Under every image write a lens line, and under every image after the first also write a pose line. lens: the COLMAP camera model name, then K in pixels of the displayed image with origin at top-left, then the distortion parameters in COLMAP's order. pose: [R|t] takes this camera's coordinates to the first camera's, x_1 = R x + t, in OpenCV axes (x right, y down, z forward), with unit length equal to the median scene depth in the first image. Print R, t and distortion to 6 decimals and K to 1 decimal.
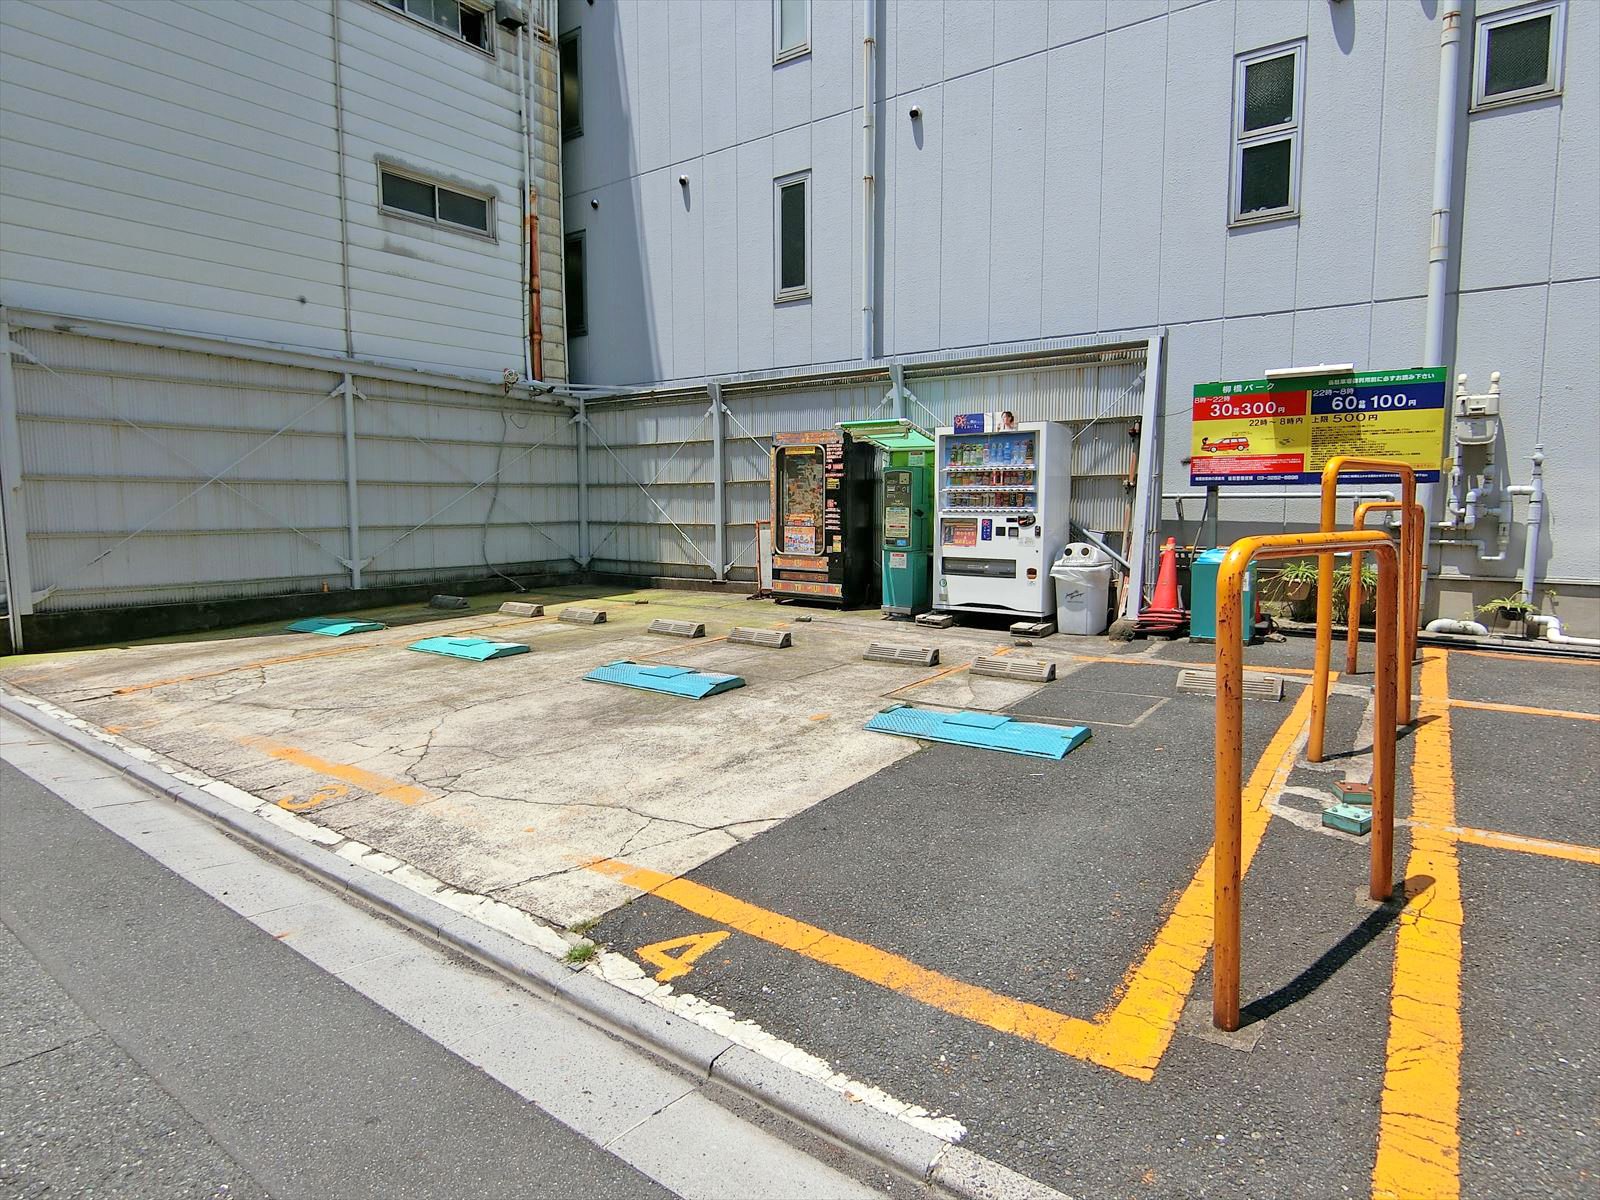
lens RADIAL K [[888.2, 0, 800.0], [0, 888.2, 600.0], [0, 0, 1]] dist [0.004210, -0.011246]
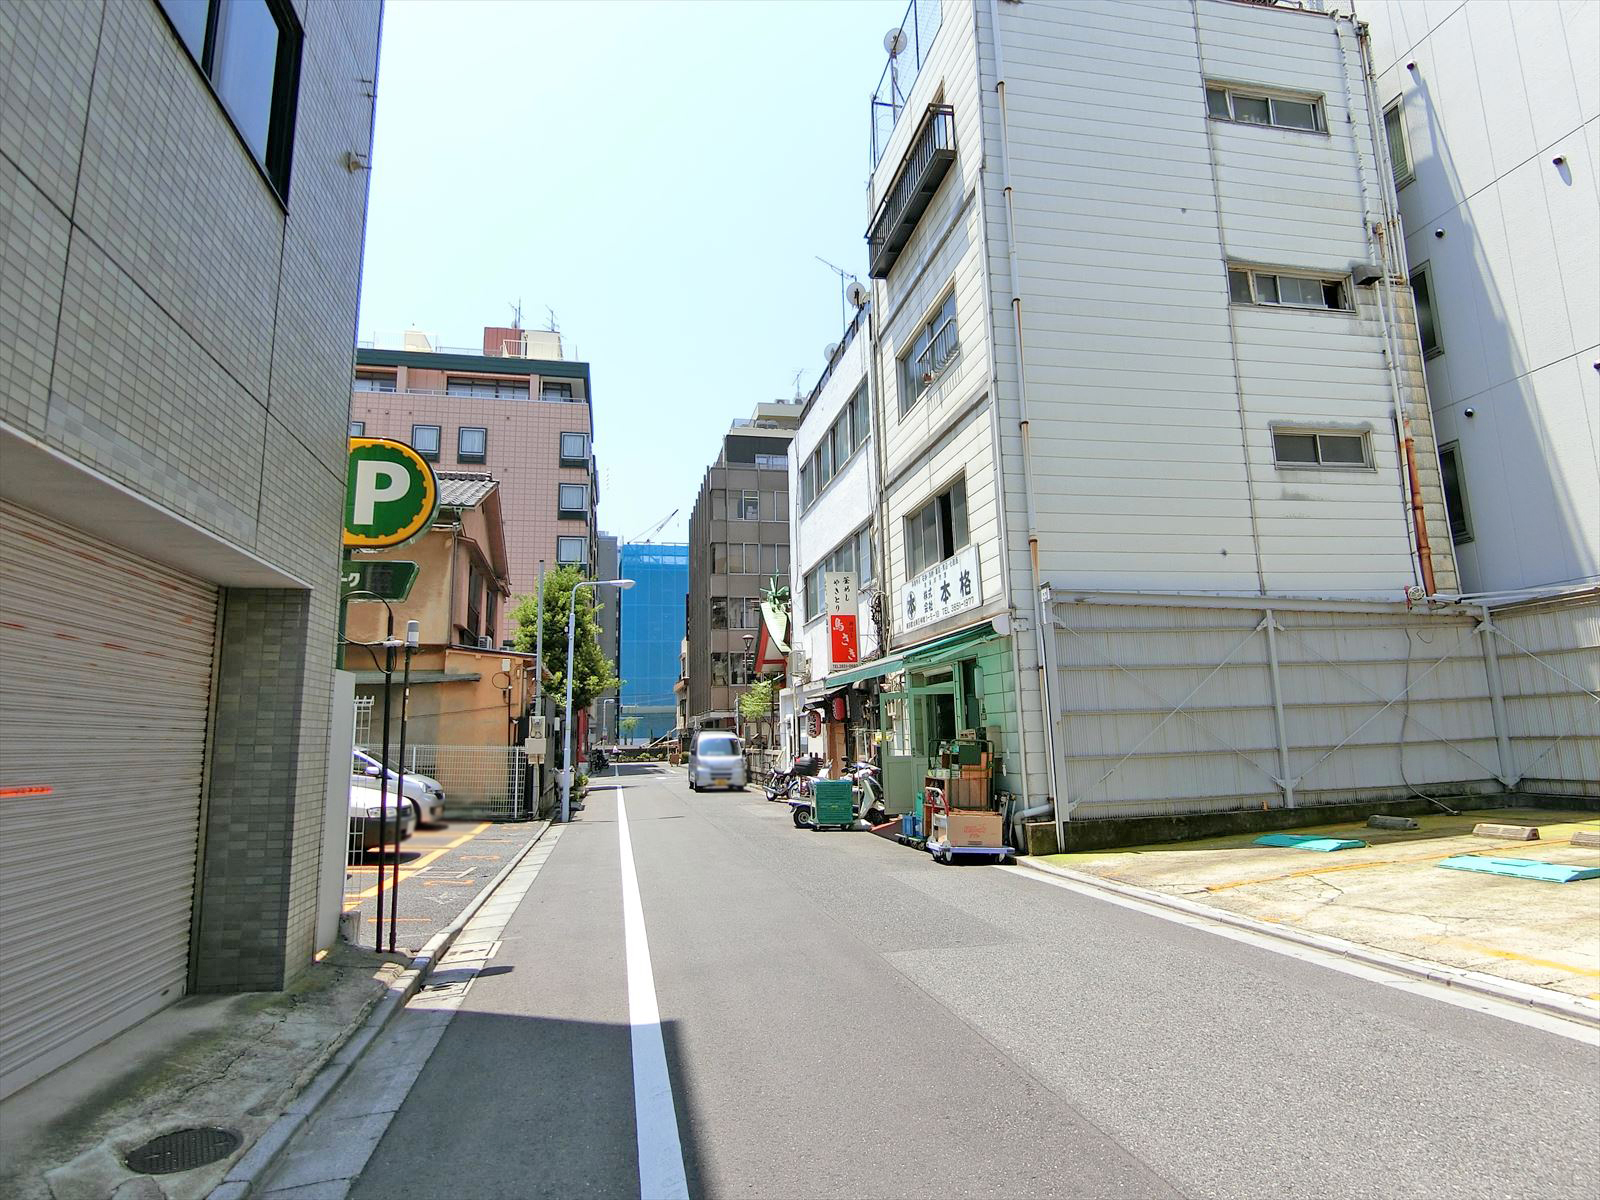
lens RADIAL K [[888.2, 0, 800.0], [0, 888.2, 600.0], [0, 0, 1]] dist [0.004210, -0.011246]
pose [[0.759604, -0.131138, -0.637028, -0.218421], [-0.033425, 0.970296, -0.239601, 0.018877], [0.649527, 0.203294, 0.732657, -0.182290]]
